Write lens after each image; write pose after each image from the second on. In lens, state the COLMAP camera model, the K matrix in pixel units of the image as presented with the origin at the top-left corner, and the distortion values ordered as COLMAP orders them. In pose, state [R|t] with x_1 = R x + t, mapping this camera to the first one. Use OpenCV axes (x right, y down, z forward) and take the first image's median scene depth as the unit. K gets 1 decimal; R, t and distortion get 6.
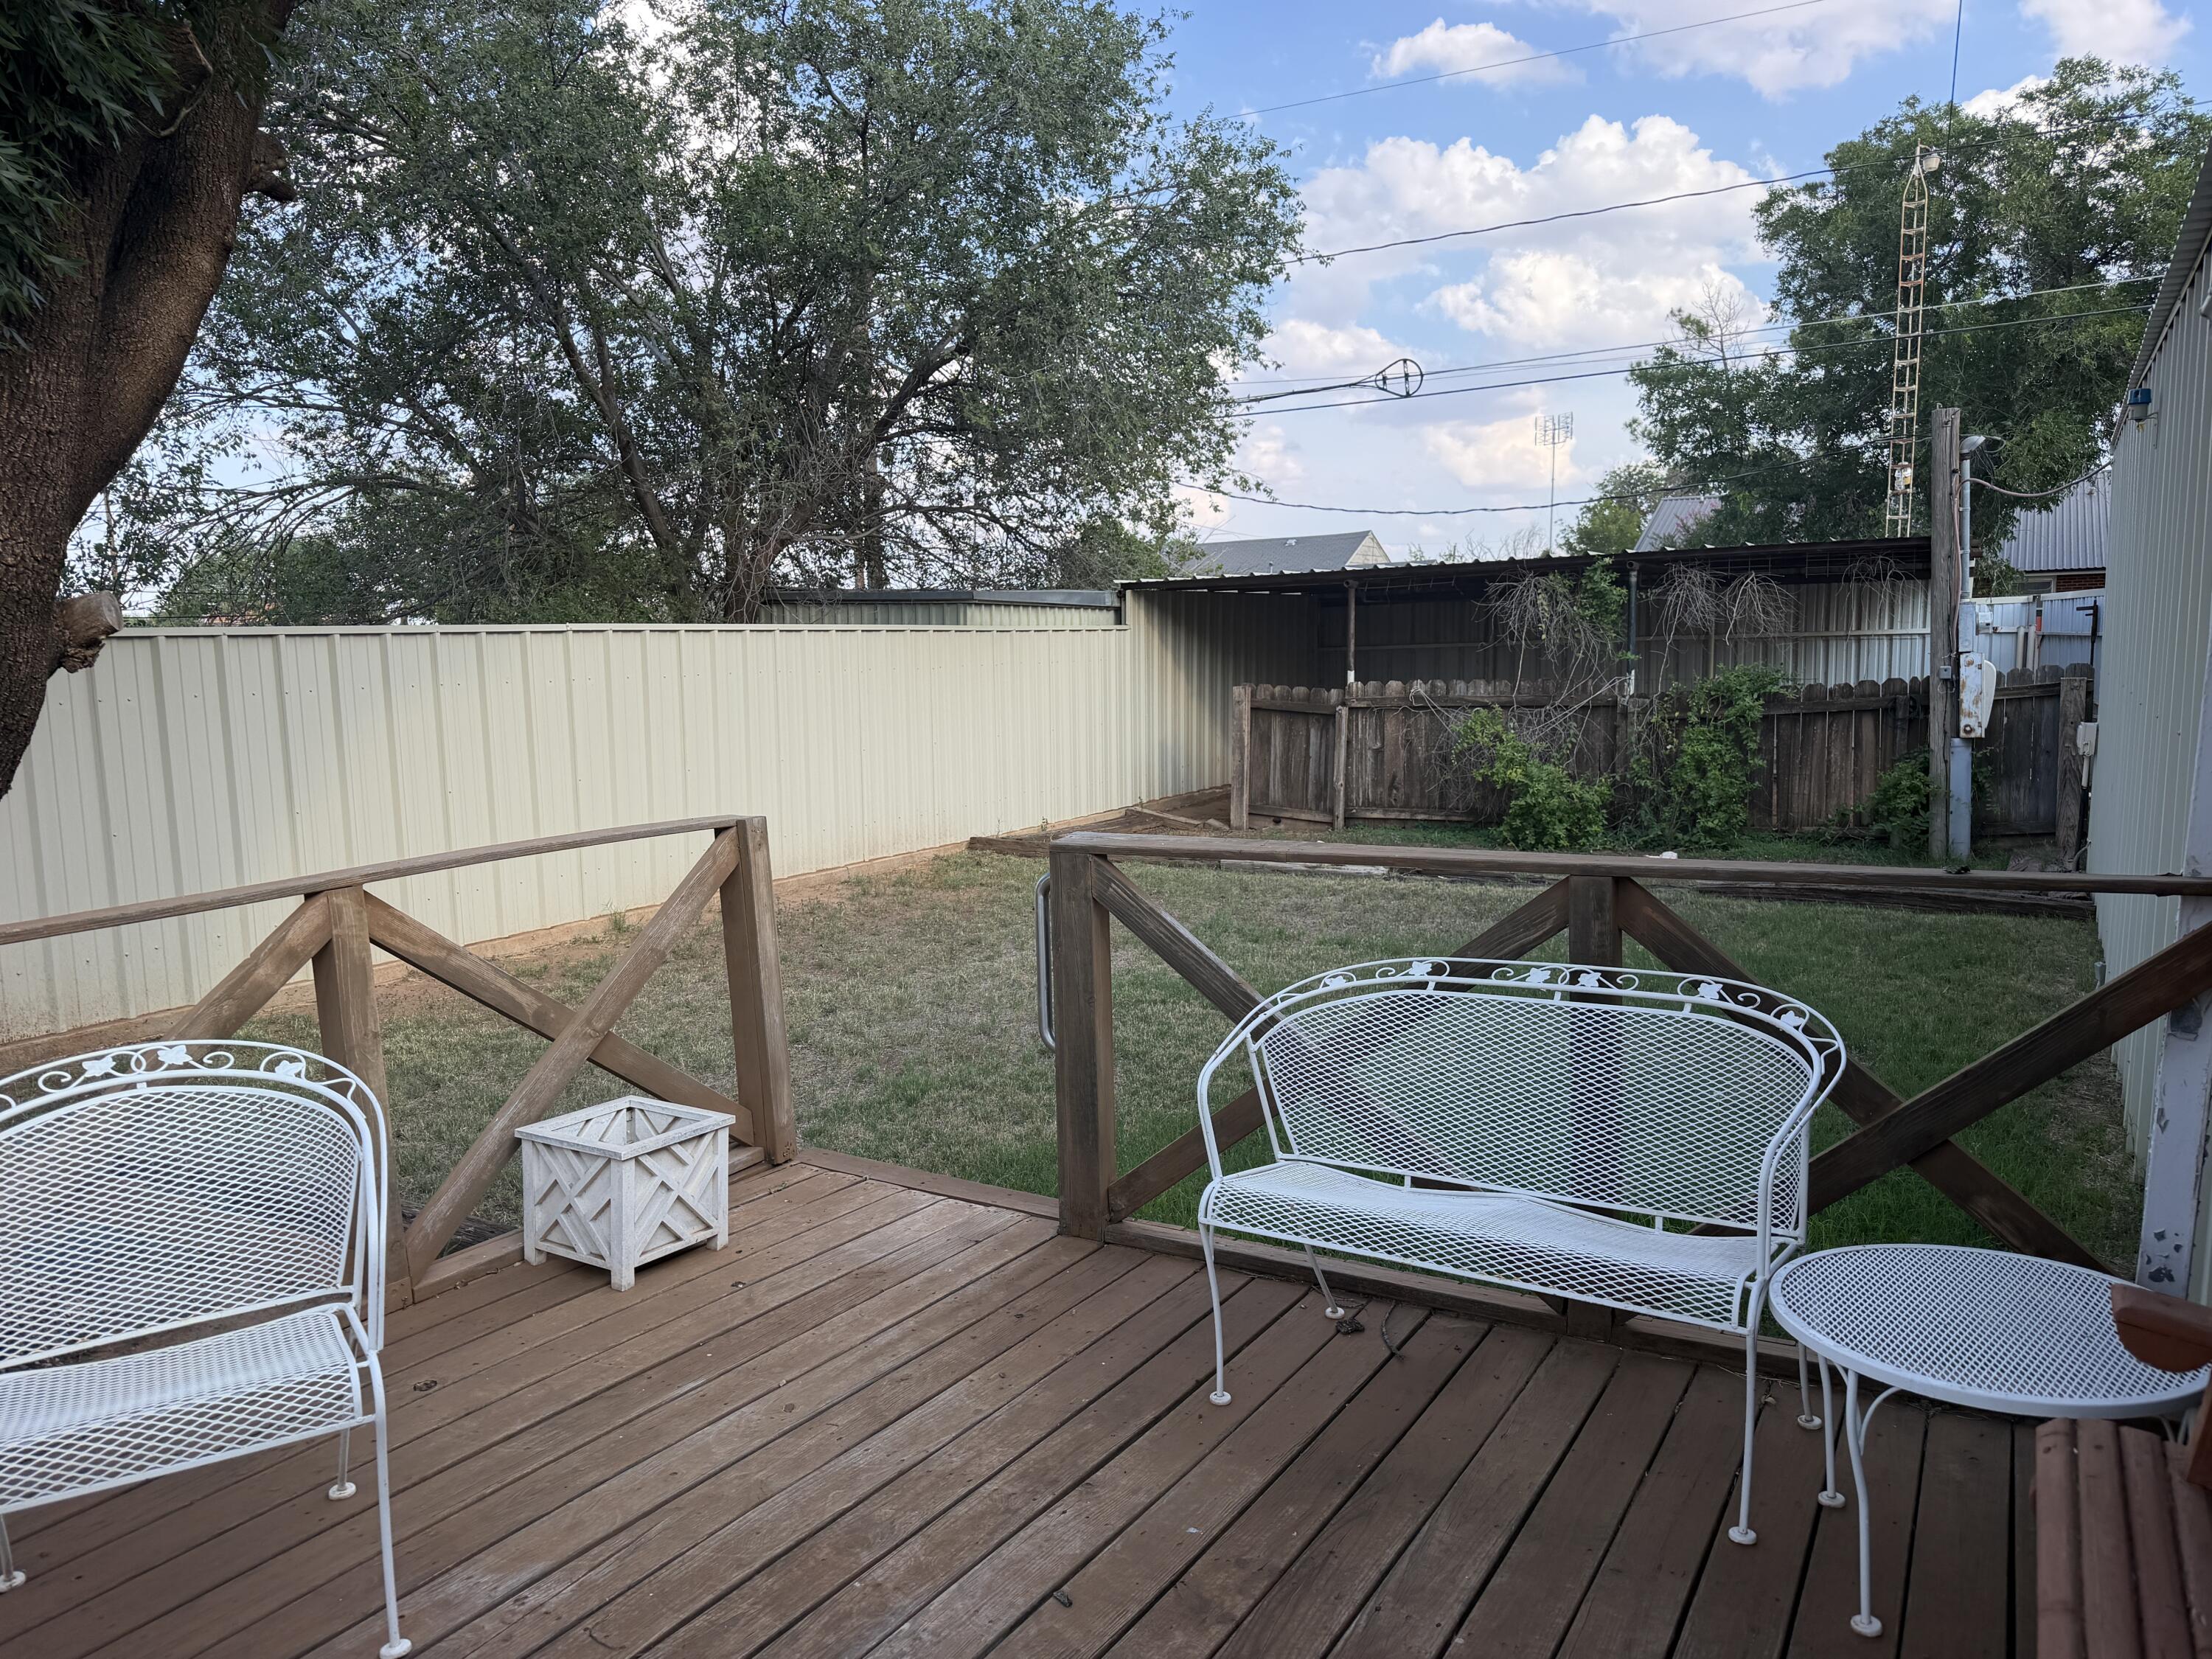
lens RADIAL K [[1544.6, 0, 1106.0], [0, 1544.6, 829.5], [0, 0, 1]] dist [-0.087030, 0.050275]
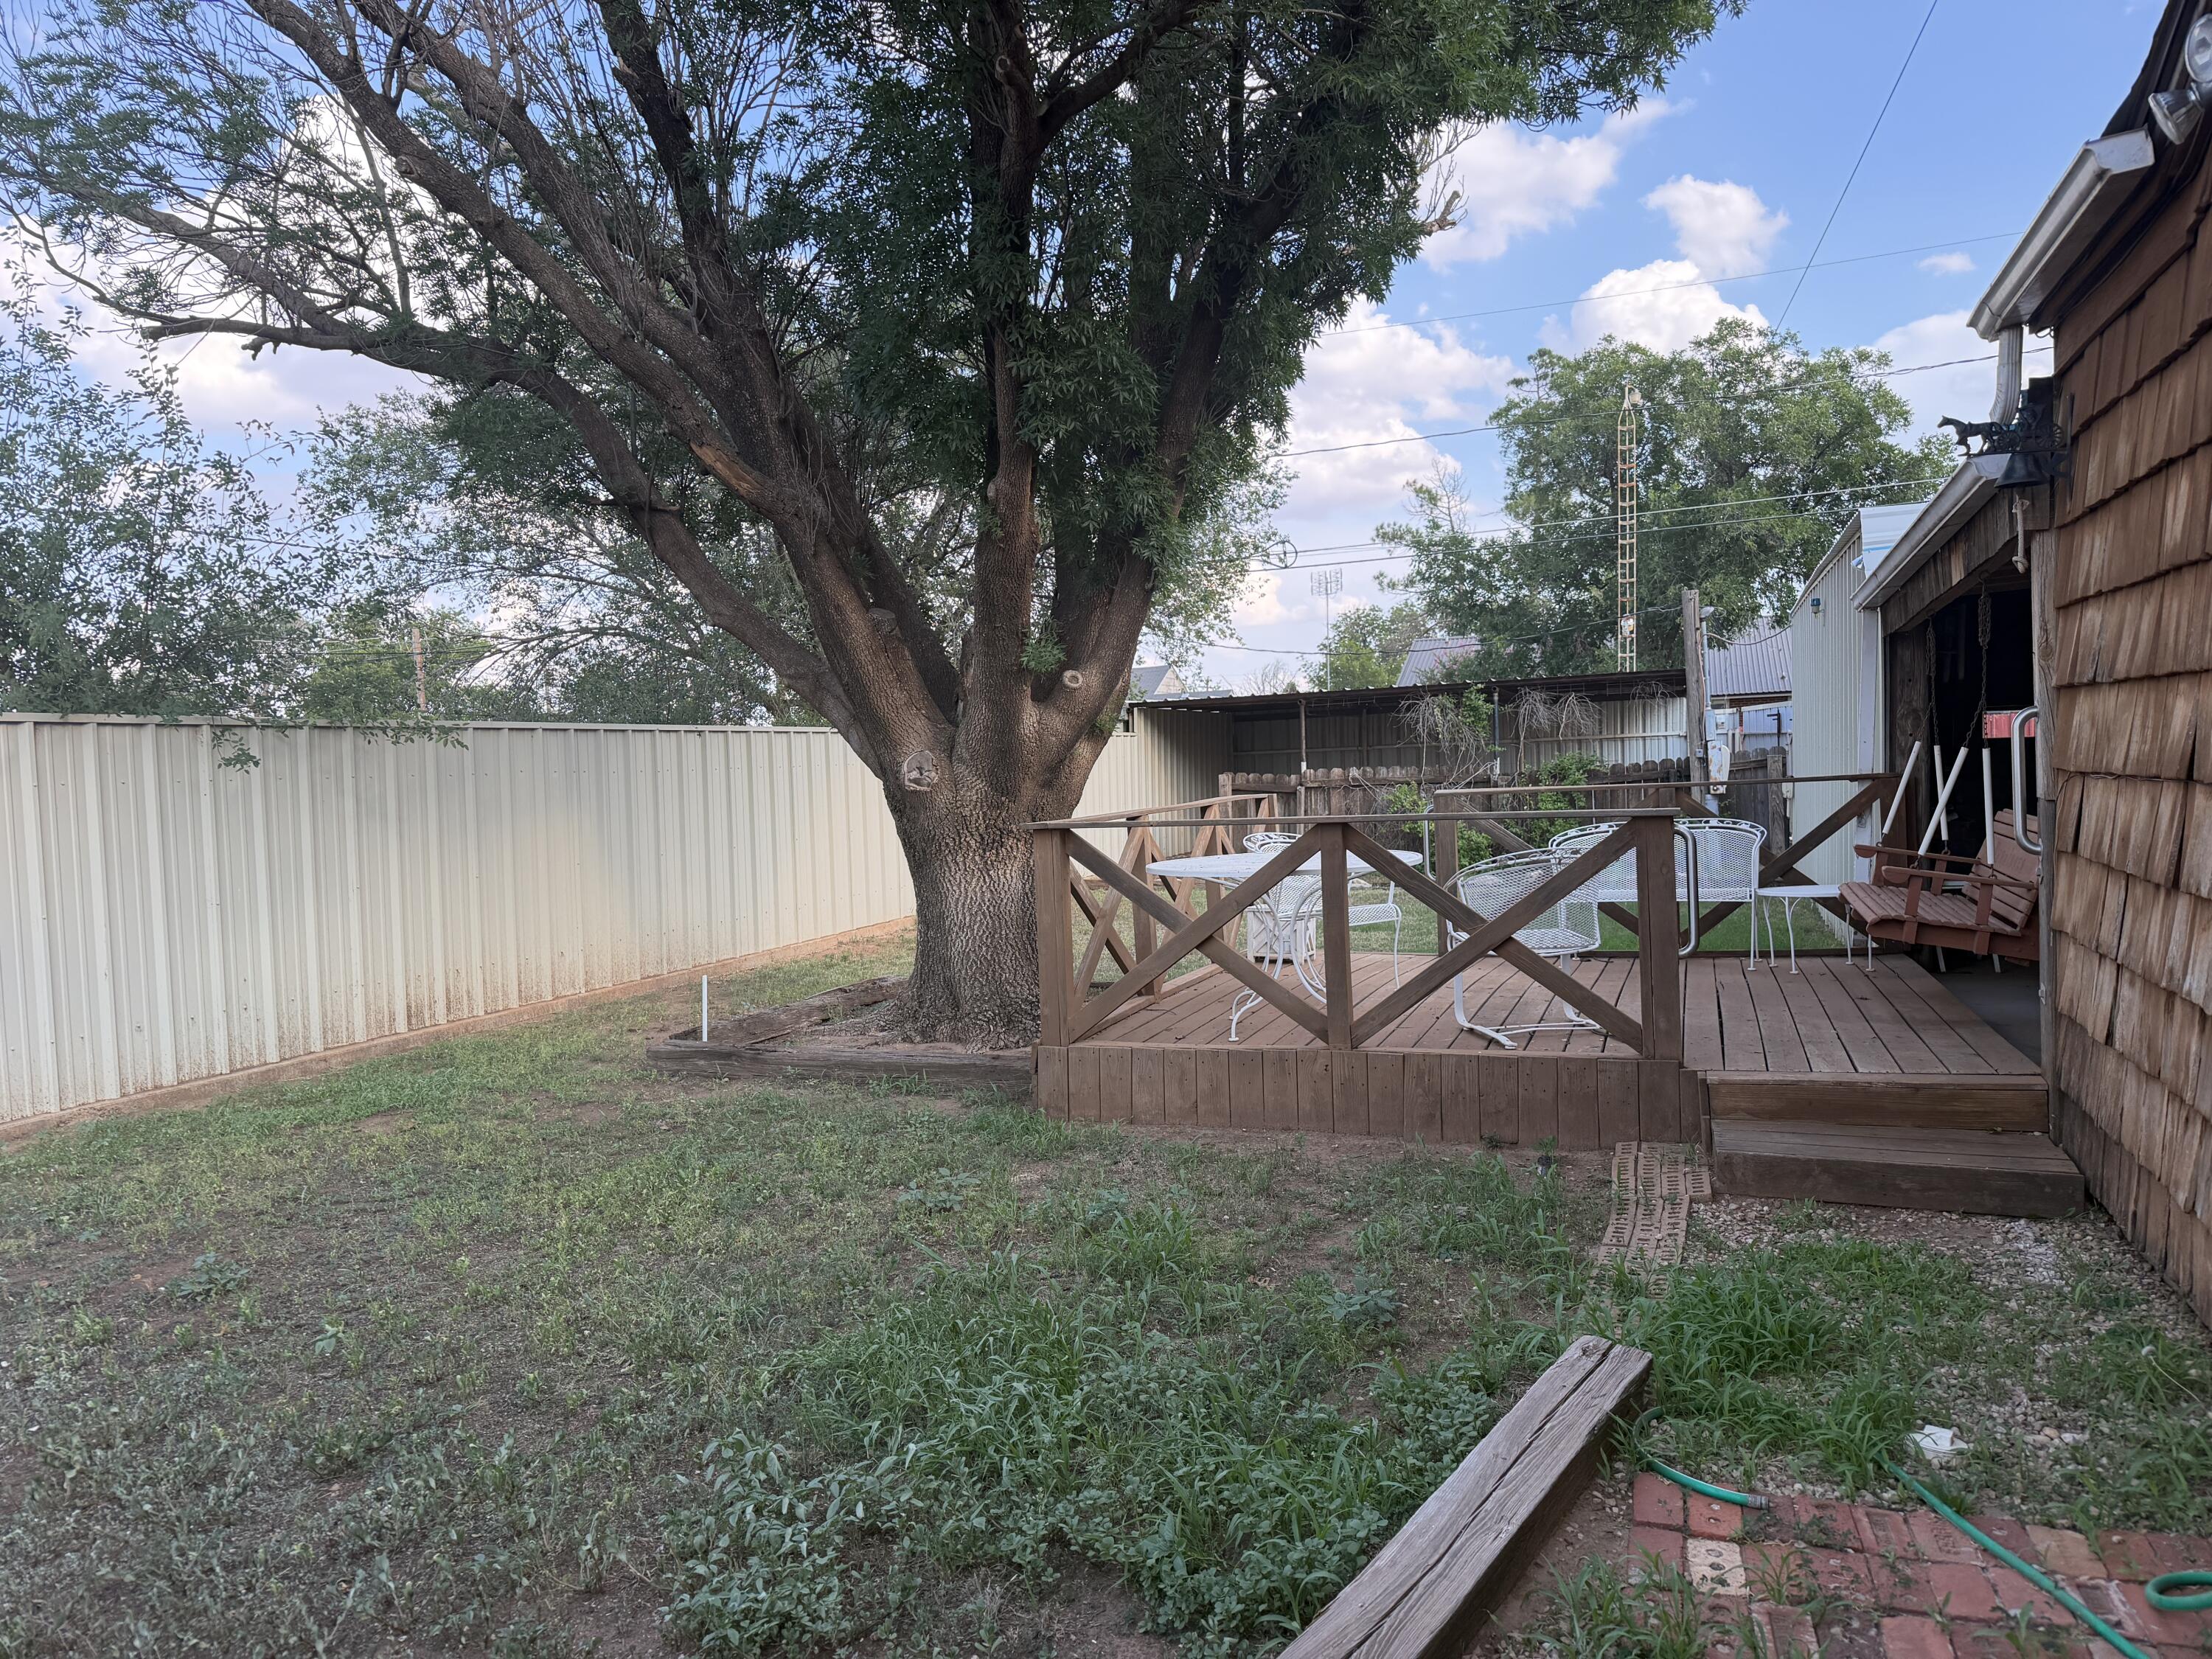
lens RADIAL K [[1530.5, 0, 1106.0], [0, 1530.5, 829.5], [0, 0, 1]] dist [-0.029298, -0.000775]
pose [[0.983199, -0.013337, 0.182052, -0.265255], [0.028824, 0.996158, -0.082692, 0.067995], [-0.180249, 0.086550, 0.979806, -0.343602]]
